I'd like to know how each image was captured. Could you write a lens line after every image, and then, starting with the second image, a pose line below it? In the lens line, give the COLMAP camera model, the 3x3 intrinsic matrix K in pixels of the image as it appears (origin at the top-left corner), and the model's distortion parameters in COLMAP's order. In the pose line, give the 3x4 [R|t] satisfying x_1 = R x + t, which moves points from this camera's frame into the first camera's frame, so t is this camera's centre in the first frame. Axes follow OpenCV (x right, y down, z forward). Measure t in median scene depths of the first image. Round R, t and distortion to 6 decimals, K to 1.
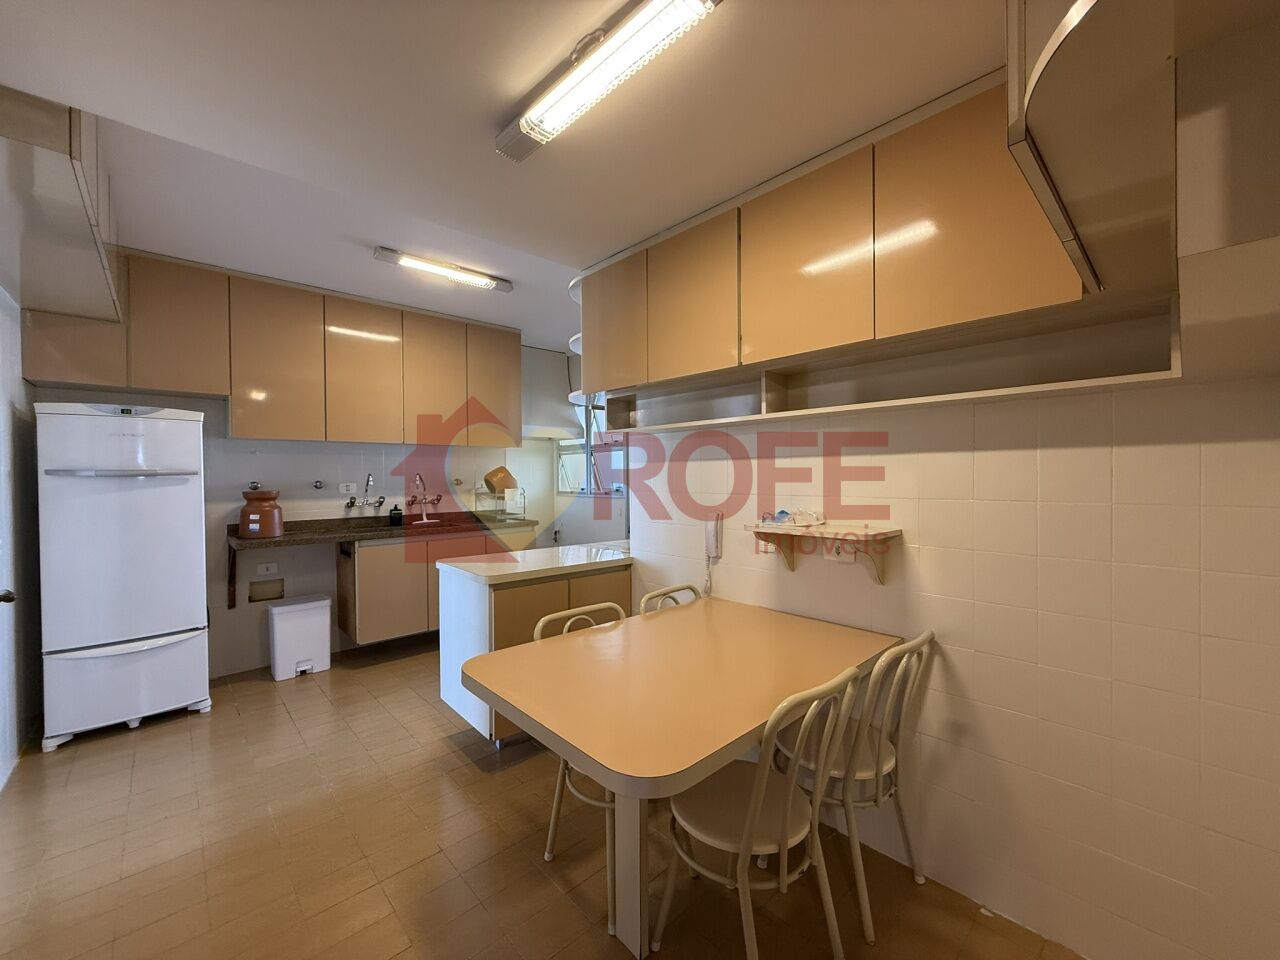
lens RADIAL K [[506.8, 0, 639.8], [0, 506.8, 480.6], [0, 0, 1]] dist [0.000796, -0.000075]
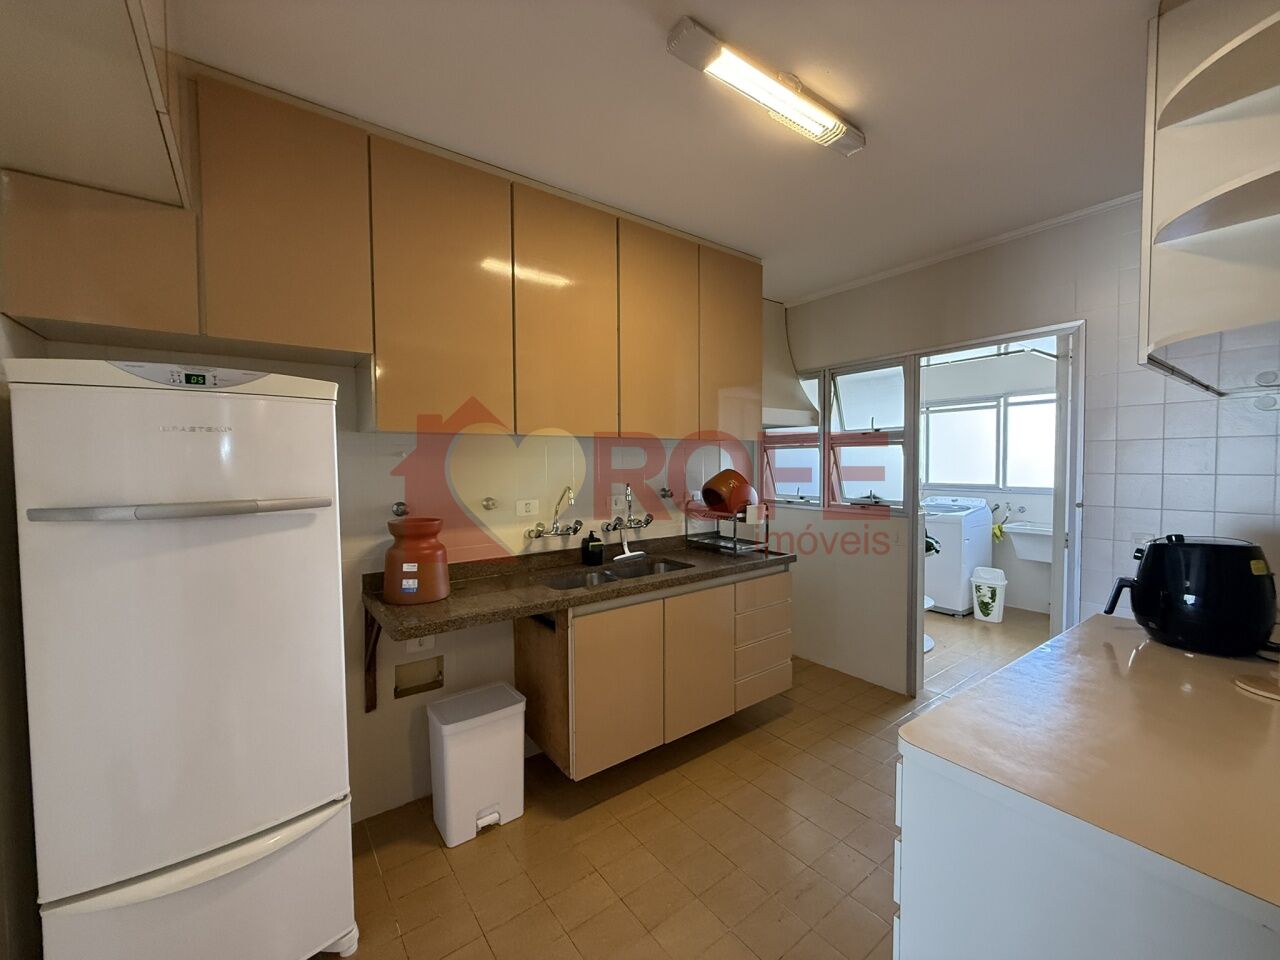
lens RADIAL K [[506.8, 0, 638.8], [0, 506.8, 480.8], [0, 0, 1]] dist [0.000796, -0.000075]
pose [[0.994552, 0.006564, -0.104033, -0.424818], [-0.003300, 0.999498, 0.031514, -0.044458], [0.104187, -0.030999, 0.994074, 0.438932]]
